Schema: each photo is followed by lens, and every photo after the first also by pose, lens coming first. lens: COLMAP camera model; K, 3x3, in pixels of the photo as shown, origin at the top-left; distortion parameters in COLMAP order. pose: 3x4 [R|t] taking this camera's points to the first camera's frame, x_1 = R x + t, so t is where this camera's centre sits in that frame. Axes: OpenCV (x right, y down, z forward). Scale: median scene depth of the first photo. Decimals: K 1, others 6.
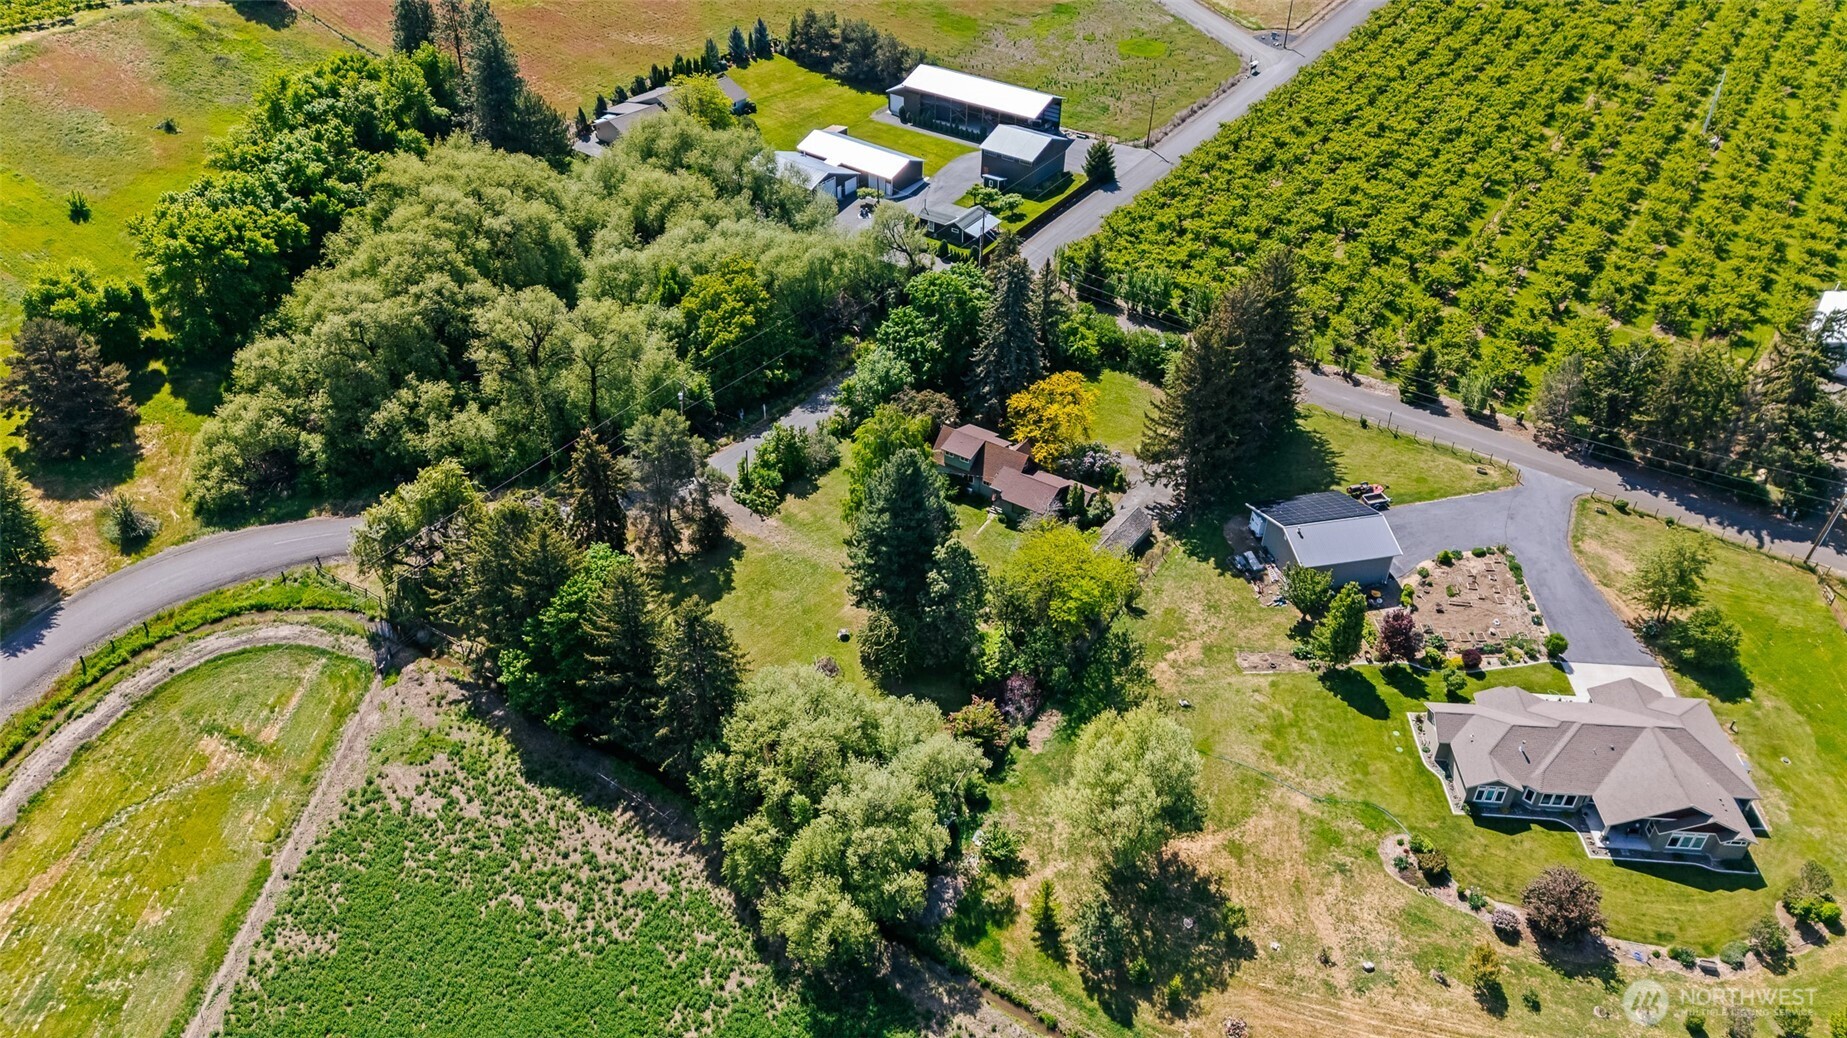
lens RADIAL K [[1342.3, 0, 914.2], [0, 1342.3, 517.5], [0, 0, 1]] dist [0.023734, -0.015986]
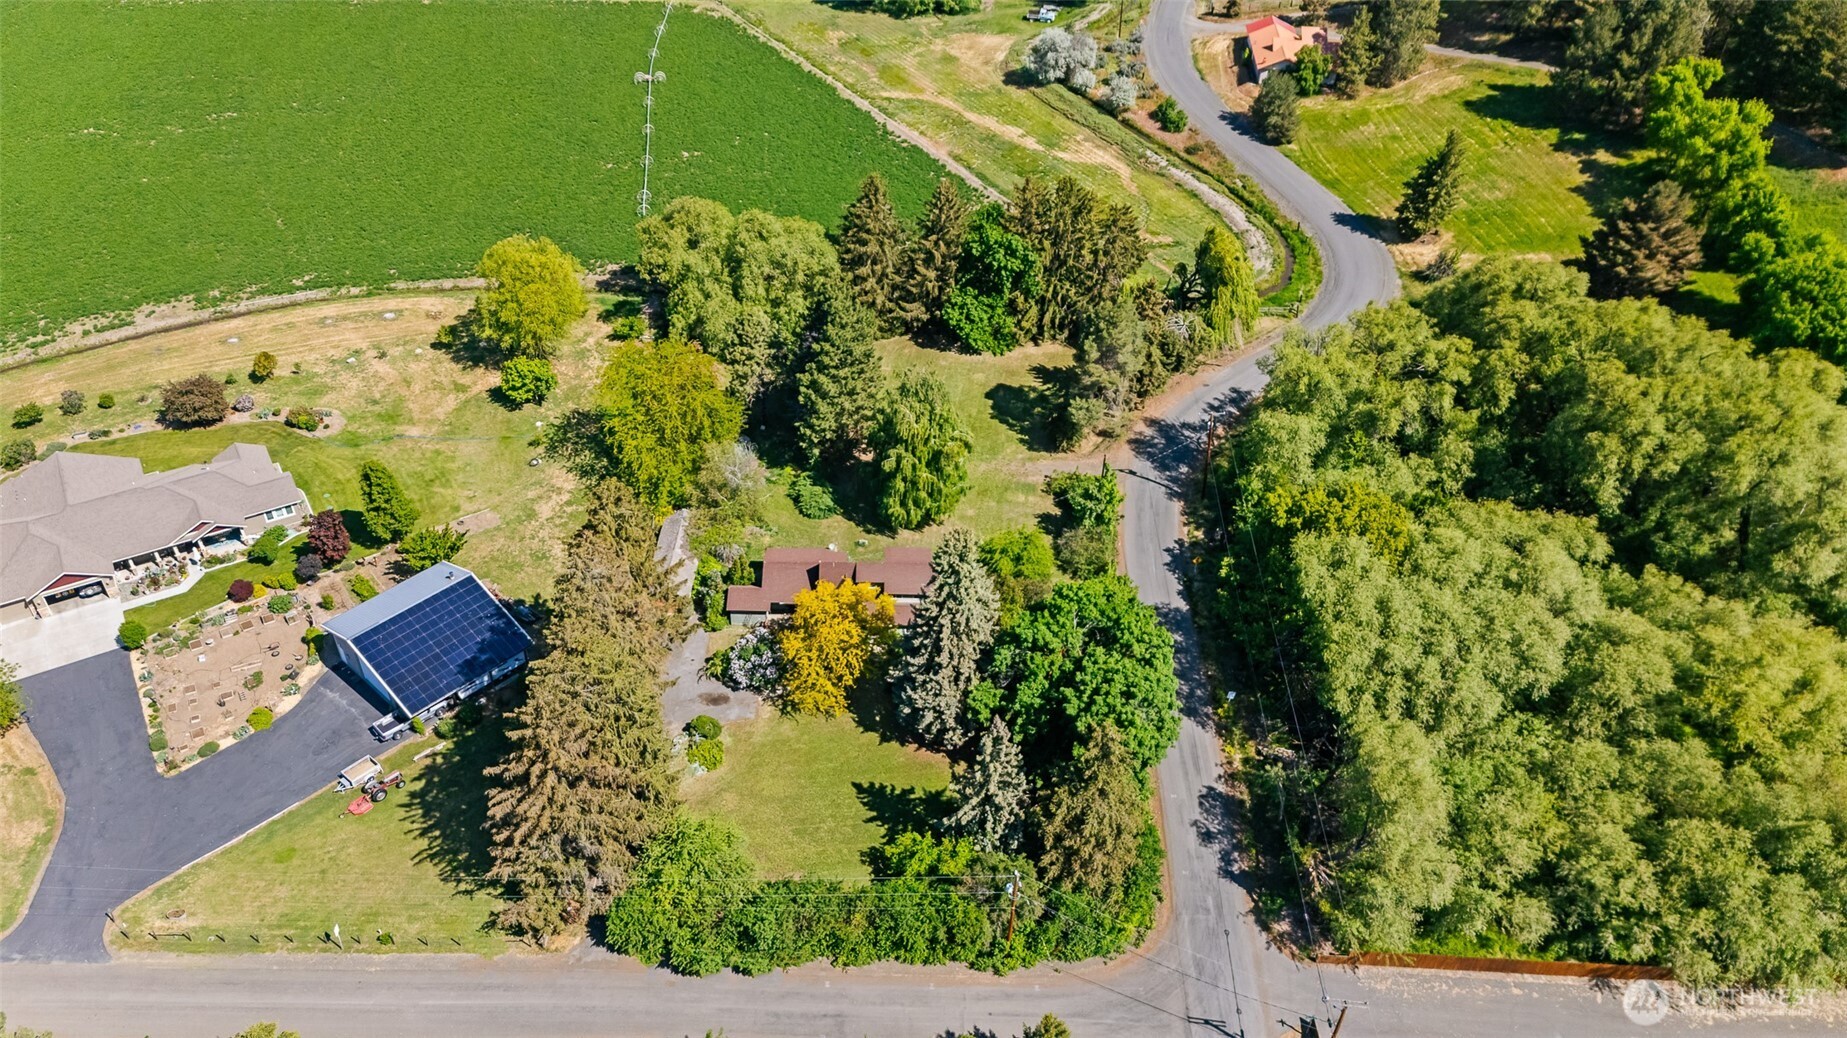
lens RADIAL K [[1342.3, 0, 917.8], [0, 1342.3, 526.0], [0, 0, 1]] dist [0.023734, -0.015986]
pose [[-0.826956, 0.328602, -0.456251, 0.513469], [-0.362221, 0.309288, 0.879282, -1.010861], [0.430046, 0.892391, -0.136741, 1.499771]]
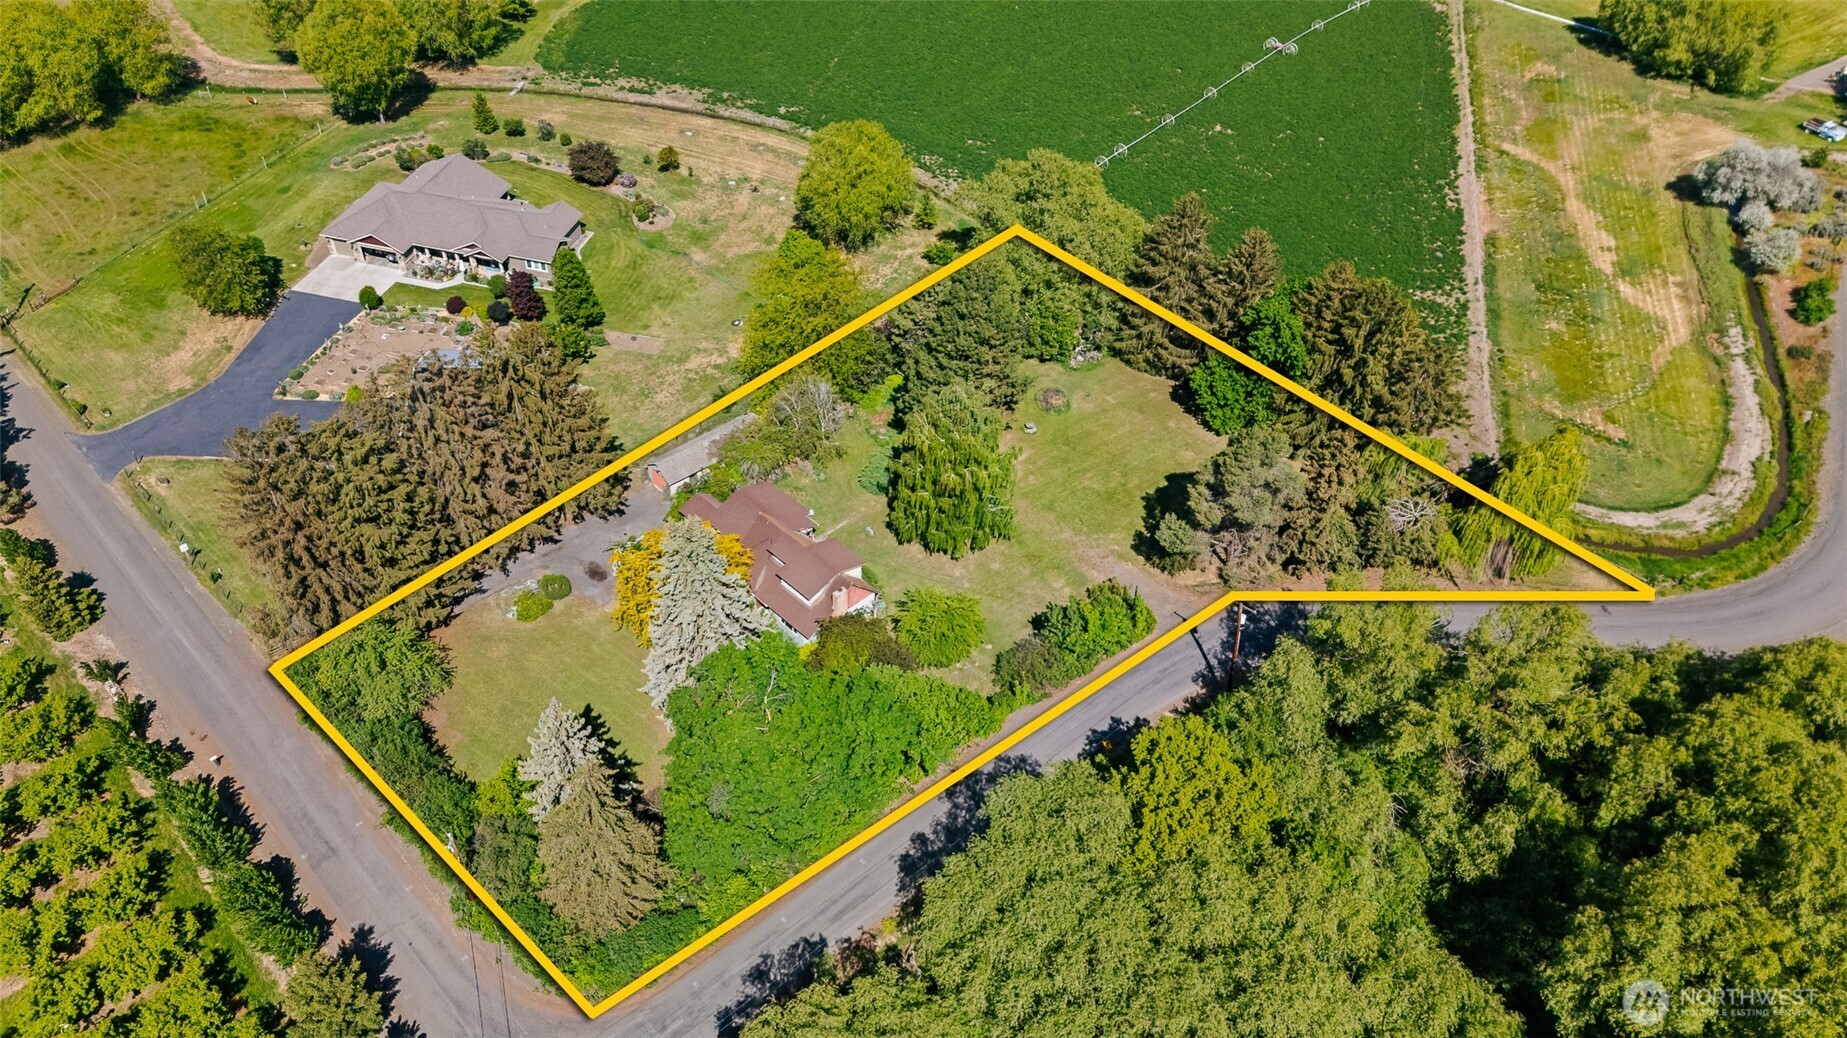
lens RADIAL K [[1342.3, 0, 920.8], [0, 1342.3, 513.7], [0, 0, 1]] dist [0.023734, -0.015986]
pose [[-0.977258, -0.168190, 0.129144, -0.135433], [0.094170, 0.201452, 0.974961, -1.035928], [-0.189995, 0.964950, -0.181032, 1.509837]]
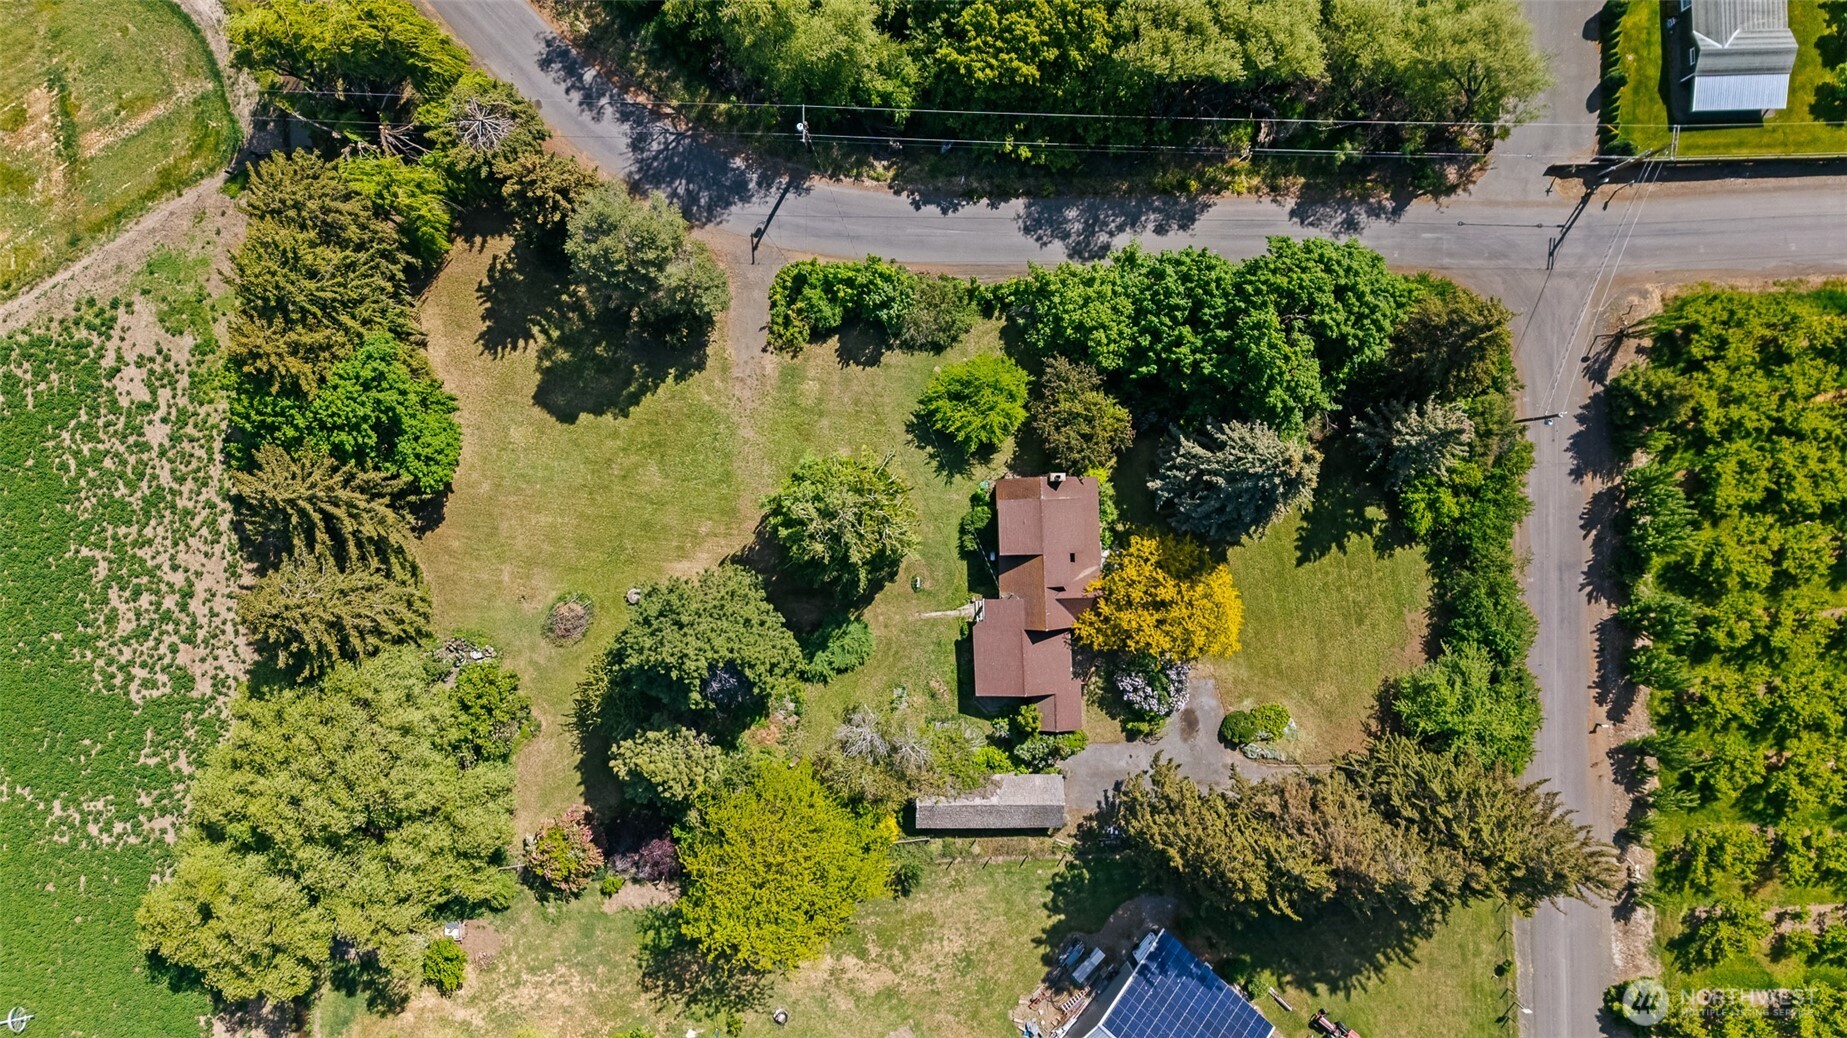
lens RADIAL K [[1342.3, 0, 923.7], [0, 1342.3, 519.3], [0, 0, 1]] dist [0.023734, -0.015986]
pose [[0.579293, 0.815119, -0.000164, 0.007495], [-0.506263, 0.359951, 0.783666, -0.737788], [0.638841, -0.453889, 0.621182, 0.780944]]
